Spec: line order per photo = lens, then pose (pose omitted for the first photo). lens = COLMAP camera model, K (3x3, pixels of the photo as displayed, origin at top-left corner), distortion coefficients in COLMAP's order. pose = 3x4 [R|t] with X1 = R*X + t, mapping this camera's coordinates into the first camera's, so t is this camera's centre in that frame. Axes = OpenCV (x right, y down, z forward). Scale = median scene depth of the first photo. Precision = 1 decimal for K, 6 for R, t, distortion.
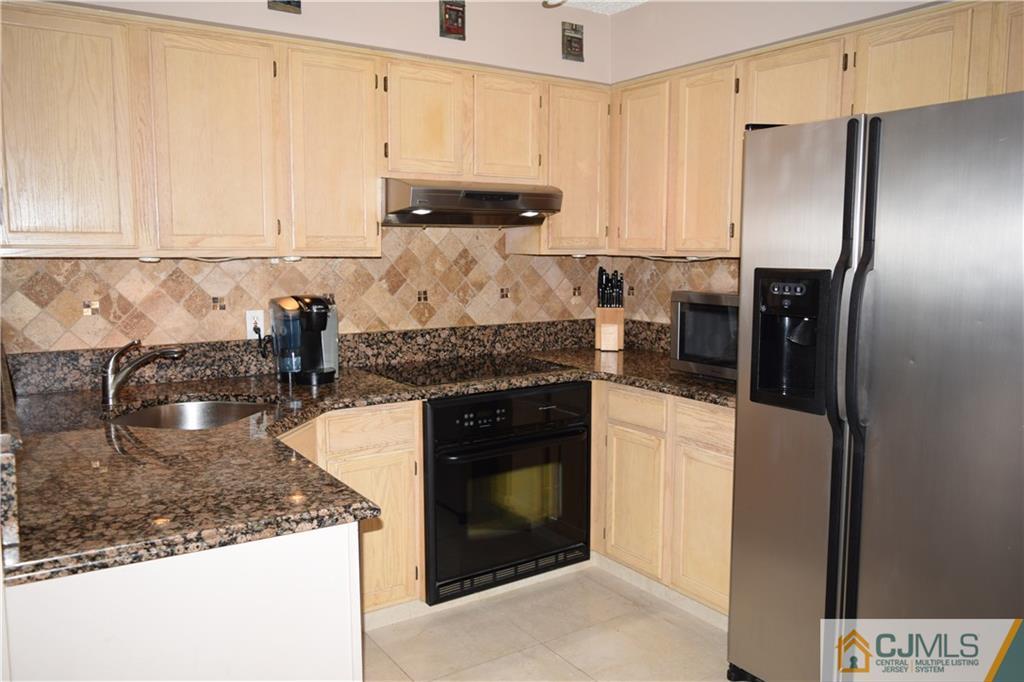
lens RADIAL K [[783.0, 0, 506.5], [0, 783.0, 330.3], [0, 0, 1]] dist [-0.027323, 0.008649]
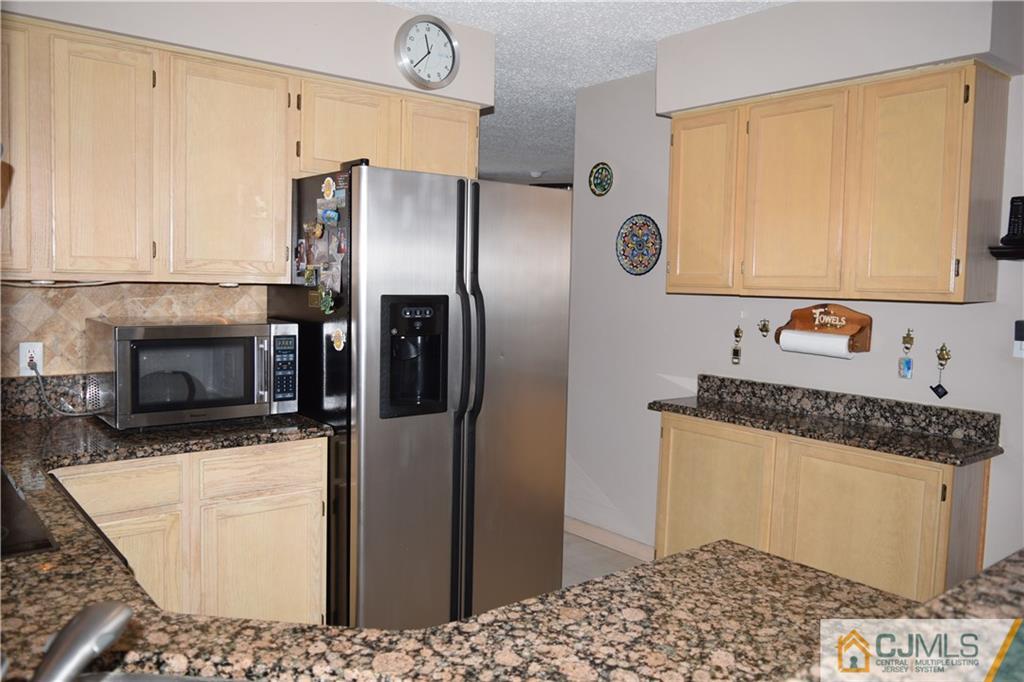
lens RADIAL K [[806.6, 0, 498.4], [0, 806.6, 326.7], [0, 0, 1]] dist [-0.025141, 0.005297]
pose [[-0.088123, -0.071656, 0.993529, -0.635453], [0.078384, 0.993818, 0.078630, -0.087908], [-0.993021, 0.084806, -0.081962, 0.735690]]
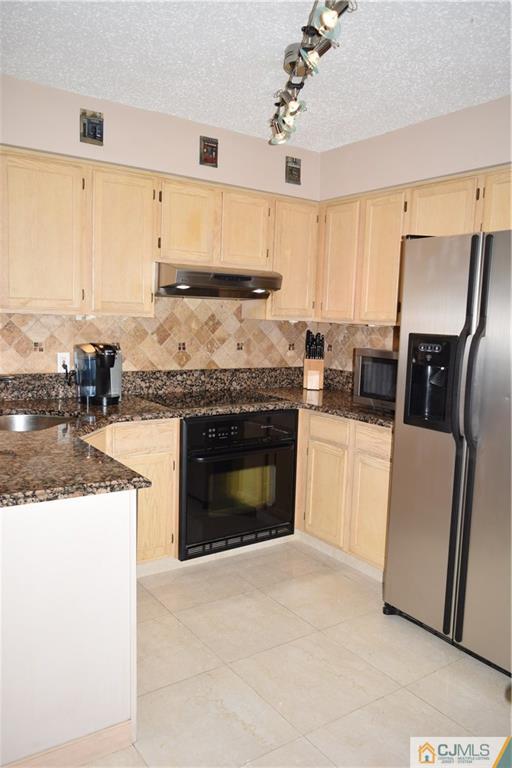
lens RADIAL K [[587.2, 0, 256.0], [0, 587.2, 384.0], [0, 0, 1]] dist [-0.027323, 0.008649]
pose [[0.999302, 0.029947, 0.022338, 0.005985], [-0.030195, 0.999485, 0.010845, 0.010130], [-0.022002, -0.011512, 0.999692, -0.078311]]
